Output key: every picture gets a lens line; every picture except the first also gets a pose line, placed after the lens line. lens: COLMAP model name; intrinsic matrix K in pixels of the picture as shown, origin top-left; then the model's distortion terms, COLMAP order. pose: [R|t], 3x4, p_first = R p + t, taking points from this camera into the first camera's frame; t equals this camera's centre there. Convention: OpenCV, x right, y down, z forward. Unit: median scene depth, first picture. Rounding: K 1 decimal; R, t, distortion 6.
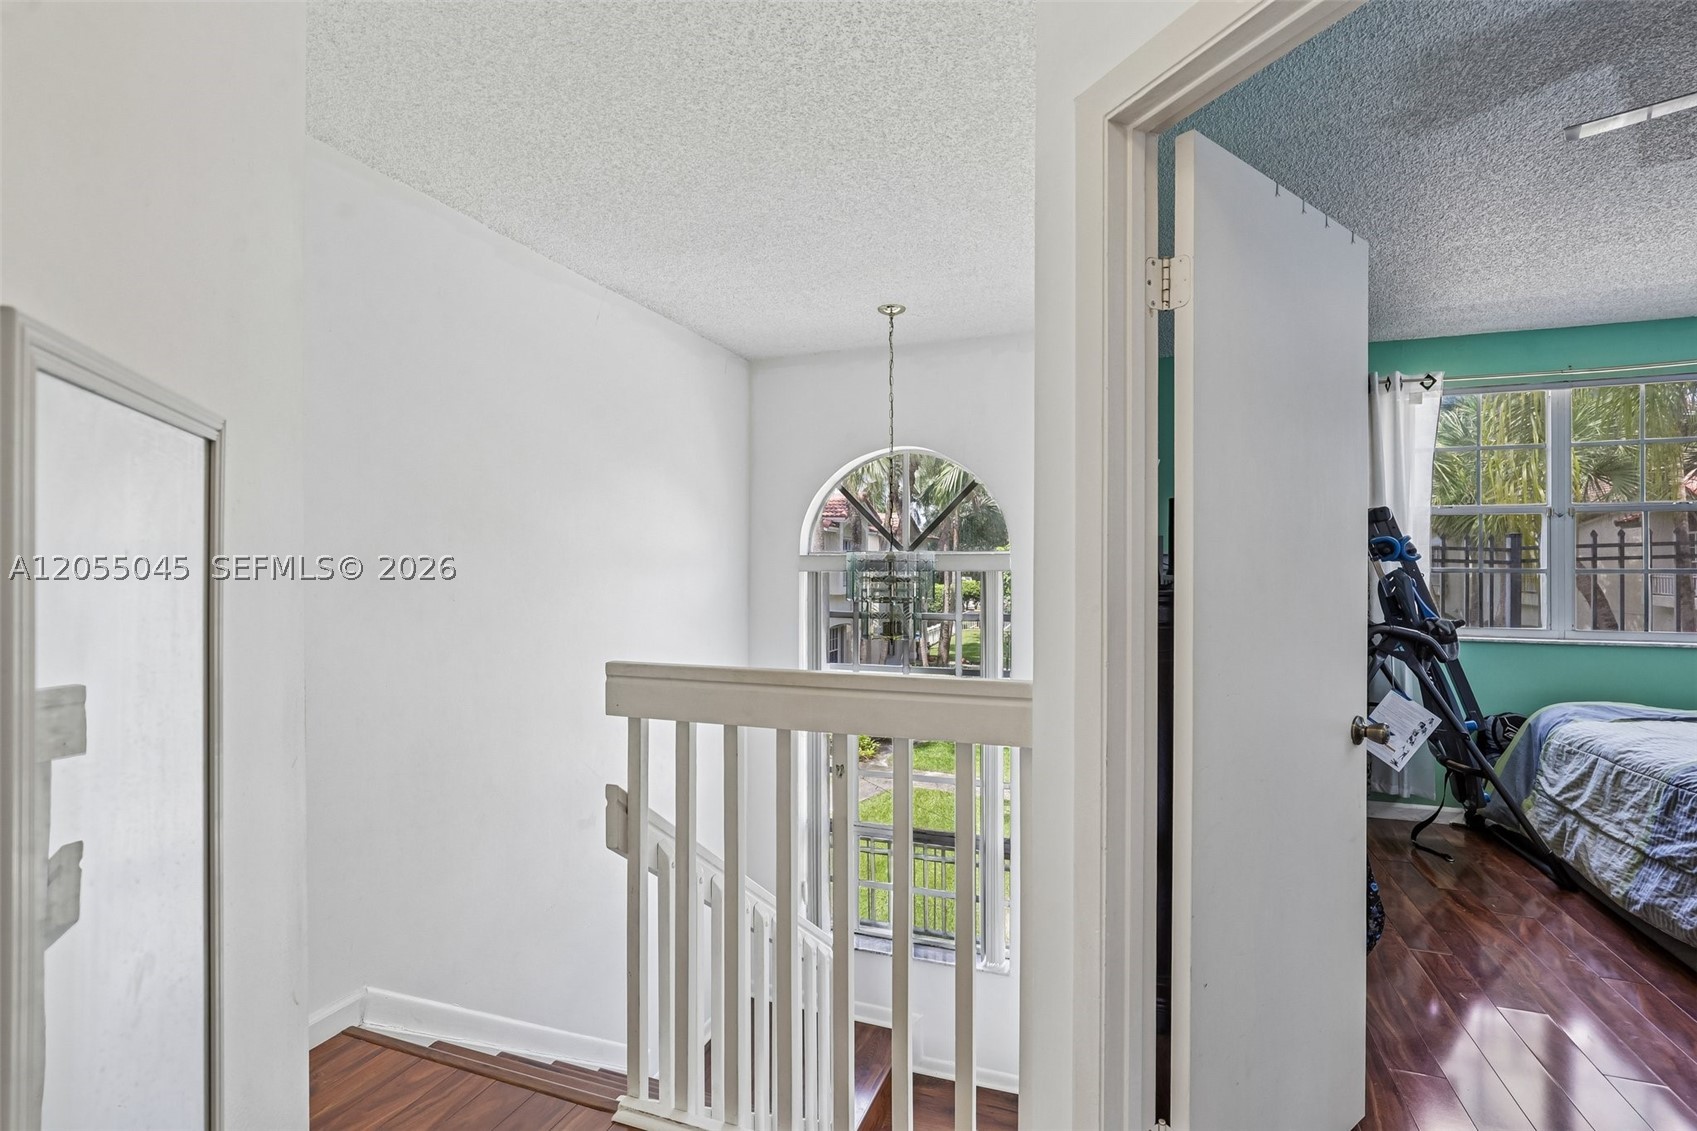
lens RADIAL K [[790.9, 0, 848.5], [0, 790.9, 565.5], [0, 0, 1]] dist [-0.019251, 0.008257]
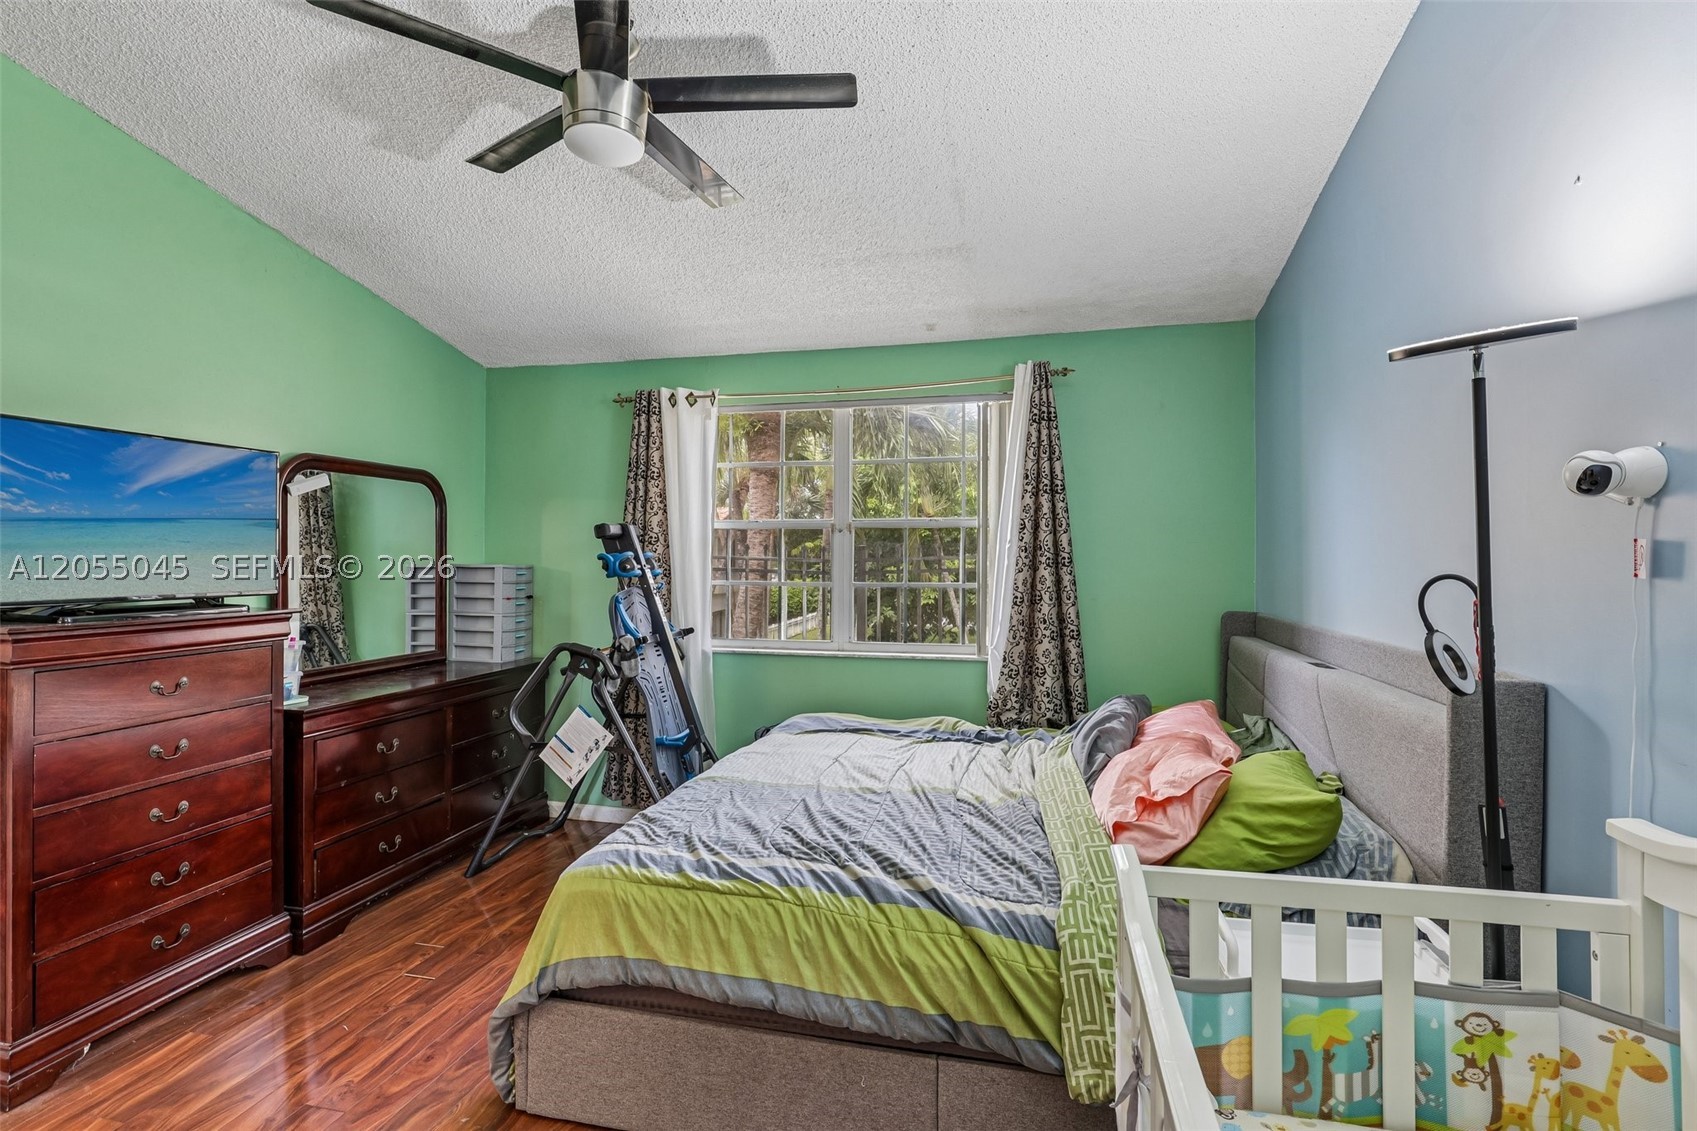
lens RADIAL K [[792.6, 0, 853.8], [0, 792.6, 561.2], [0, 0, 1]] dist [-0.016601, 0.006418]
pose [[0.991868, -0.000543, 0.127268, 0.931884], [0.000258, 0.999997, 0.002254, -0.030611], [-0.127269, -0.002202, 0.991866, -0.047459]]
